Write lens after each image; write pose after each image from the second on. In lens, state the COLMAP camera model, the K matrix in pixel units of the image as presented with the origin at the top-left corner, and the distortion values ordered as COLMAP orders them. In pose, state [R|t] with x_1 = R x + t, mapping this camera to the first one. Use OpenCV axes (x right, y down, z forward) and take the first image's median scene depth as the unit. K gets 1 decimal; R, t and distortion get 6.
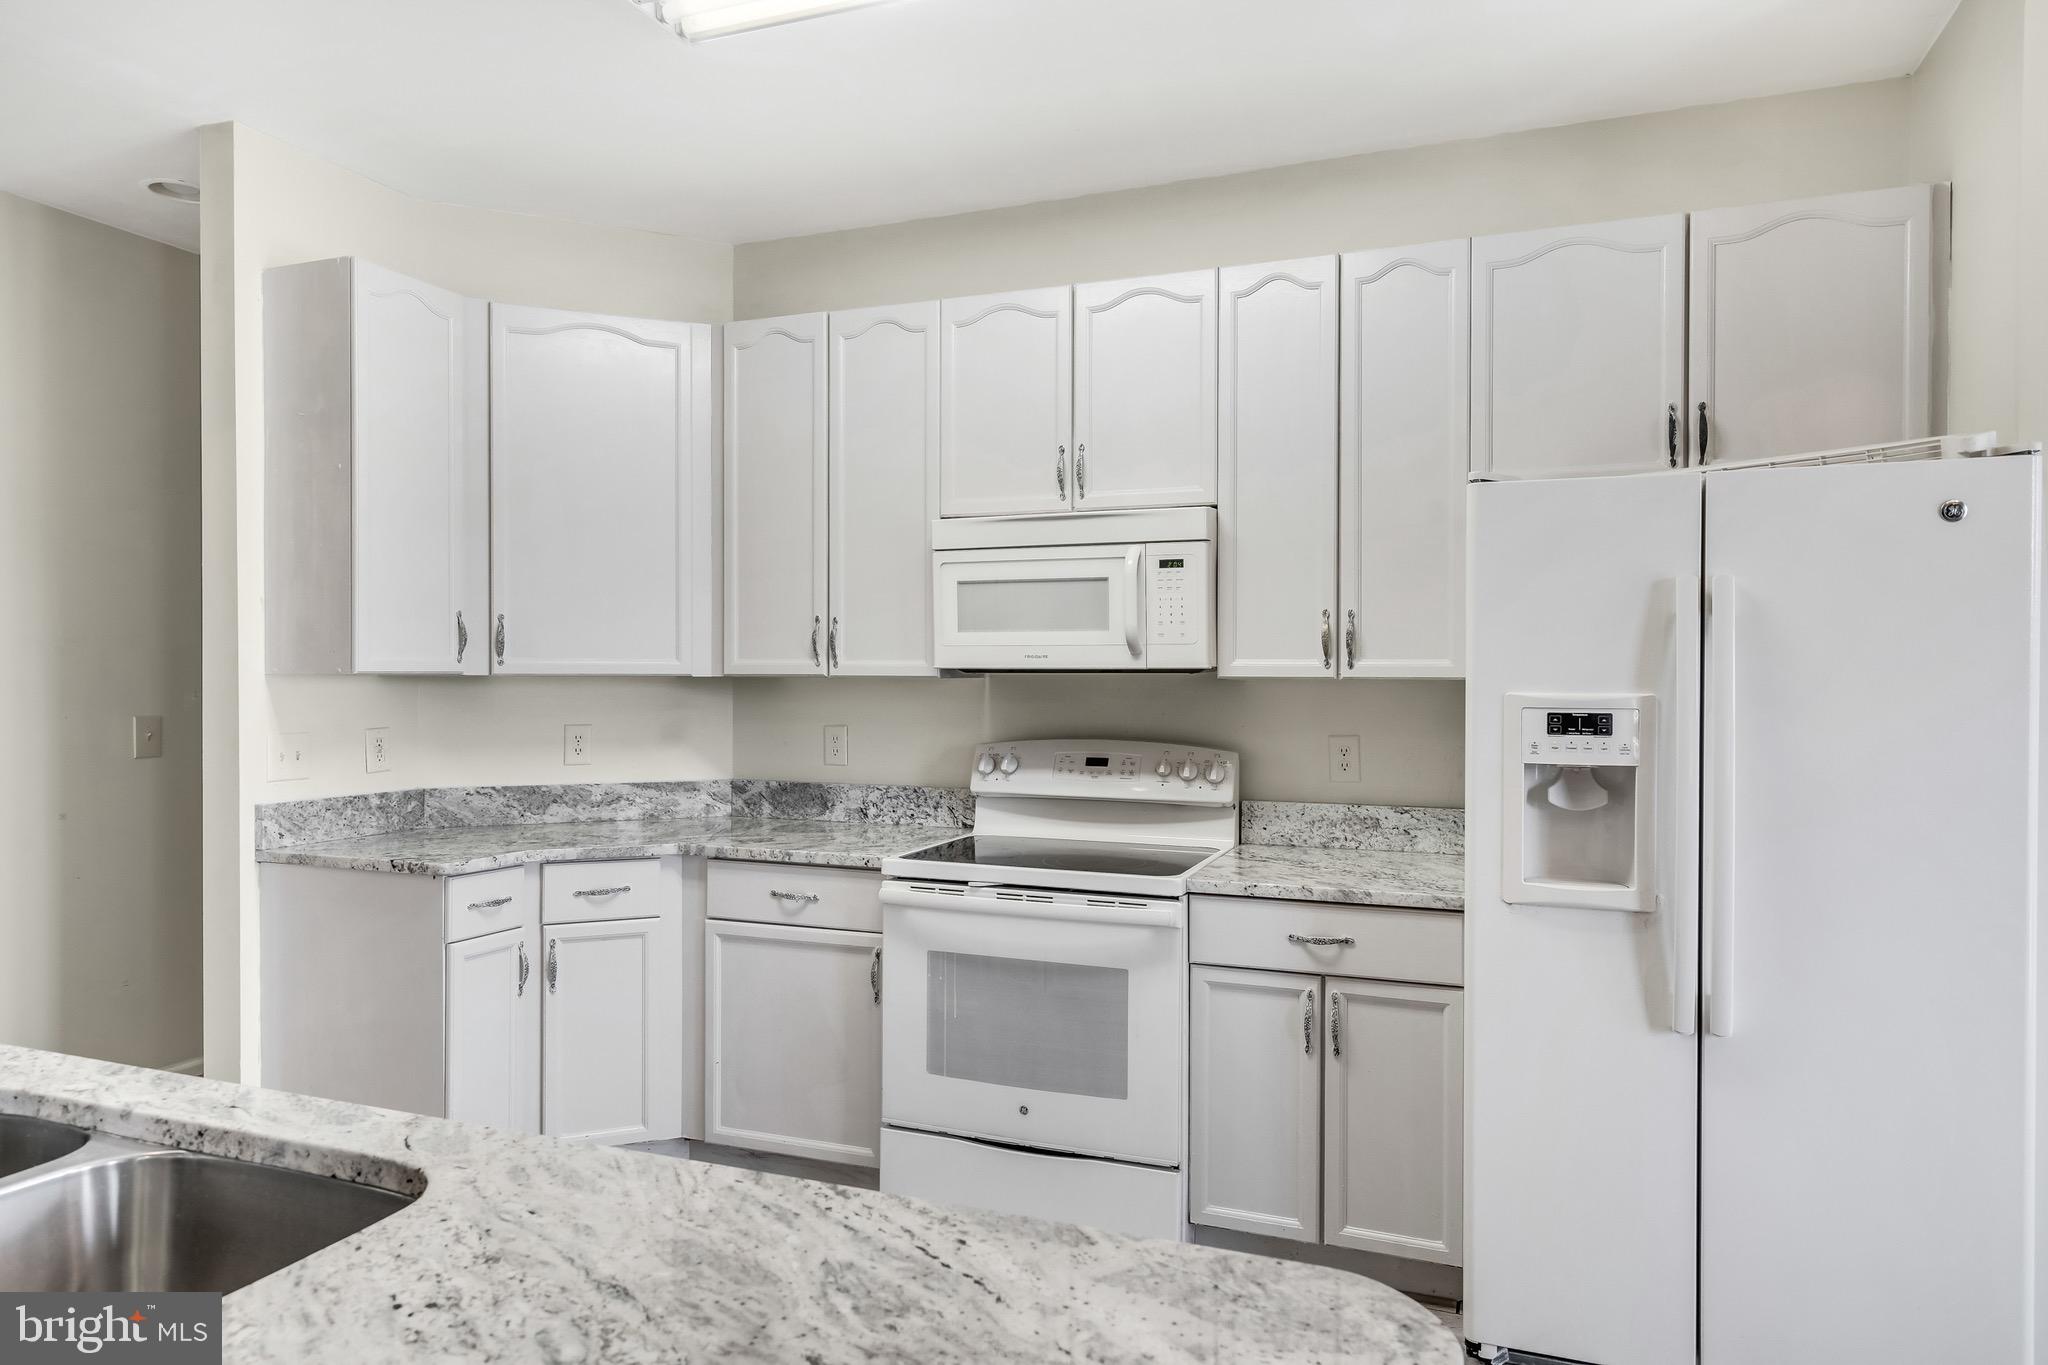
lens RADIAL K [[1236.1, 0, 1023.4], [0, 1236.1, 672.0], [0, 0, 1]] dist [-0.001918, -0.000178]
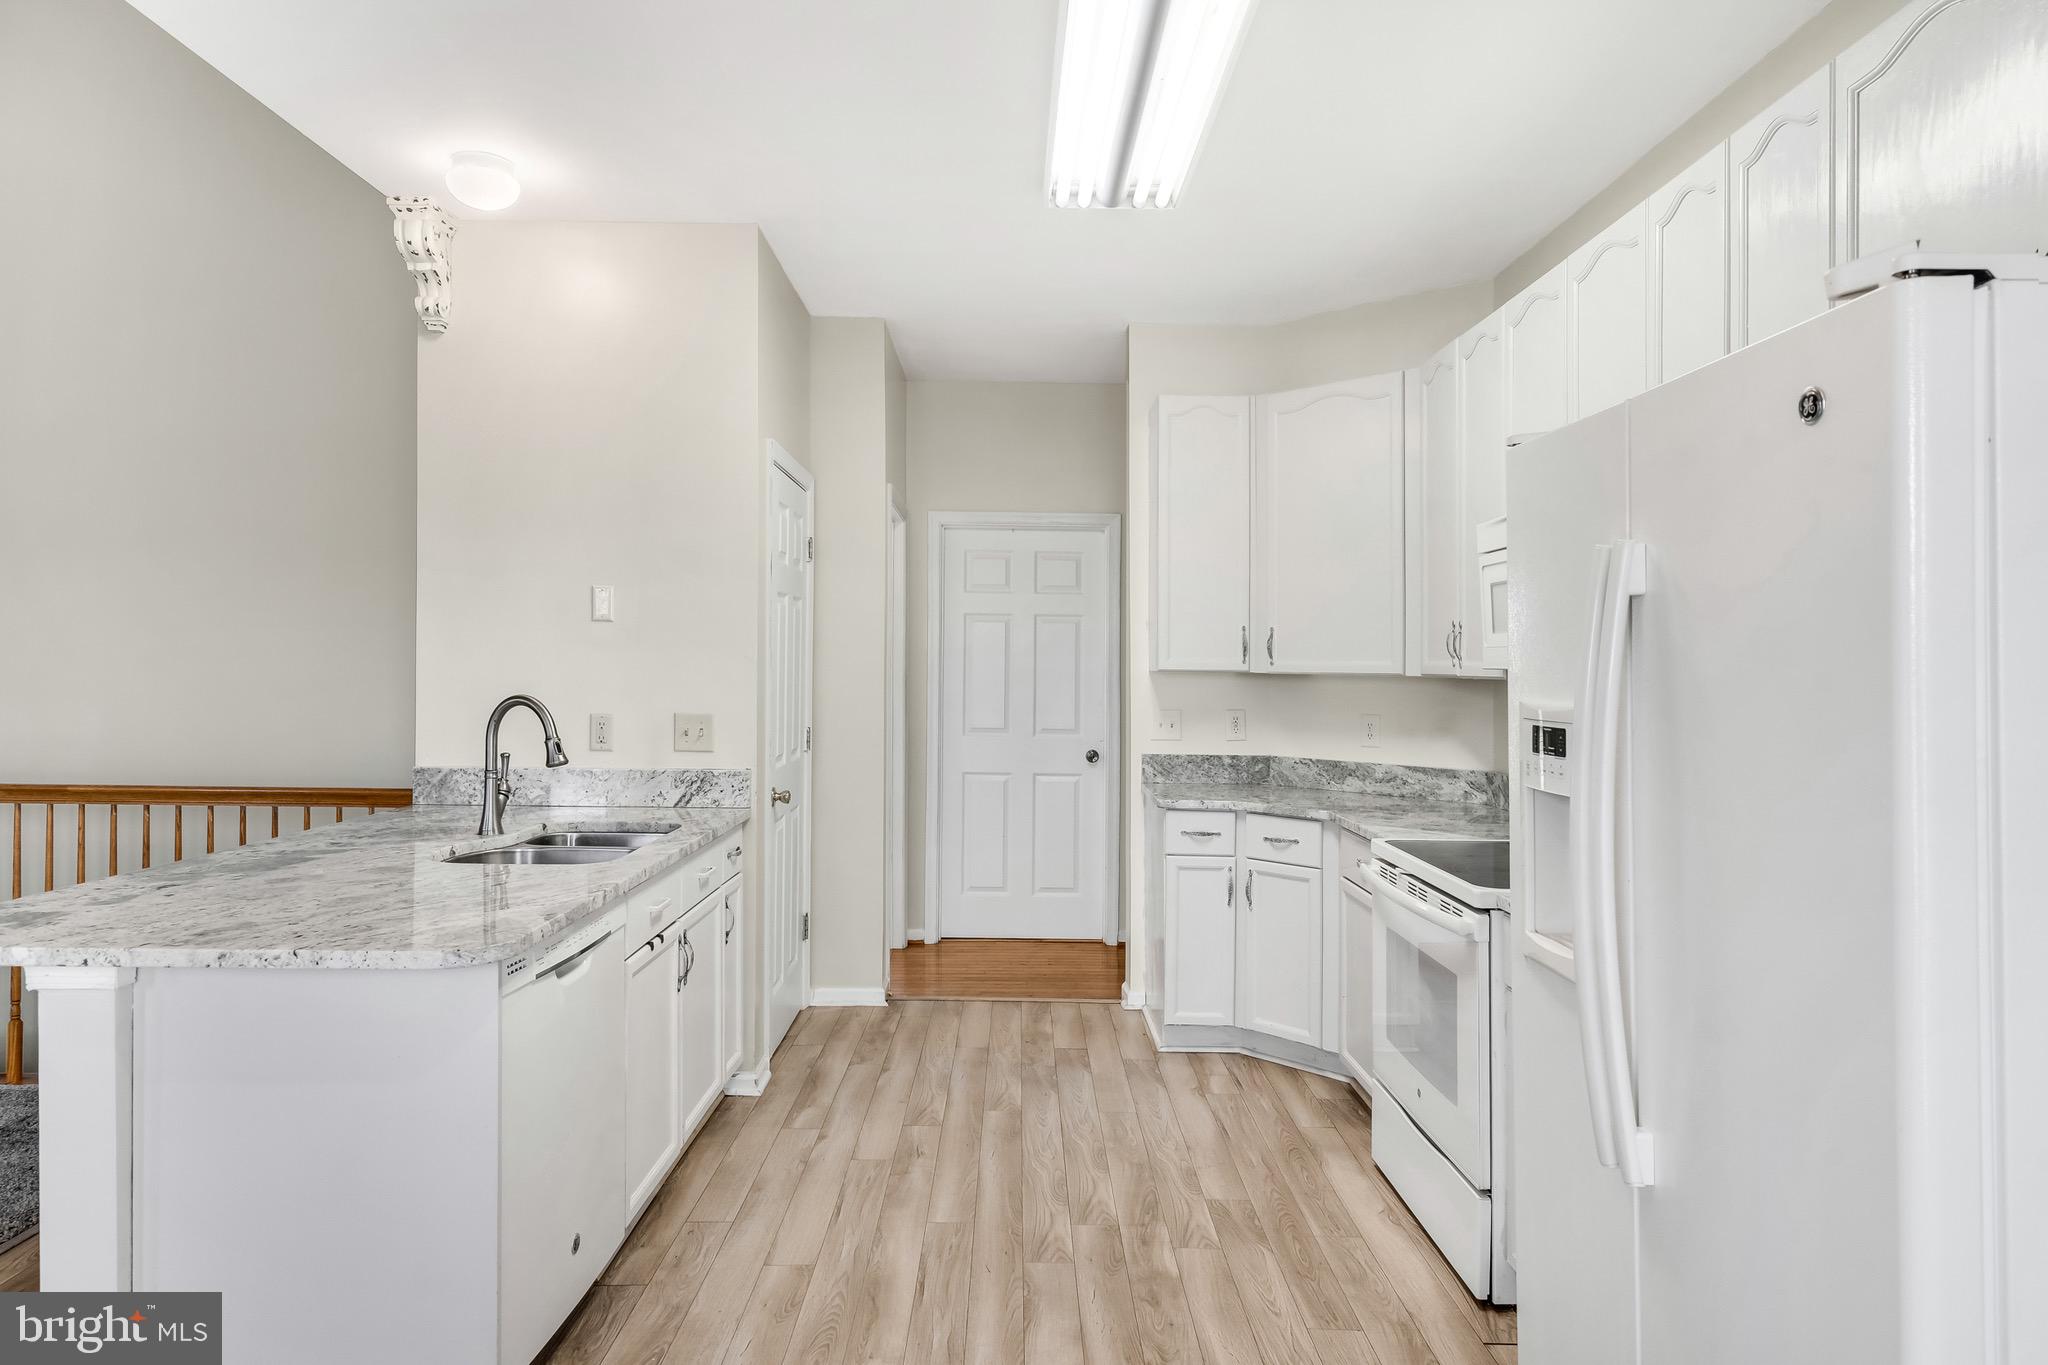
lens RADIAL K [[1215.0, 0, 1021.0], [0, 1215.0, 687.1], [0, 0, 1]] dist [0.001323, 0.000920]
pose [[0.365409, 0.016952, -0.930693, 0.664508], [-0.005646, 0.999856, 0.015995, -0.001753], [0.930830, -0.000590, 0.365452, 0.251163]]
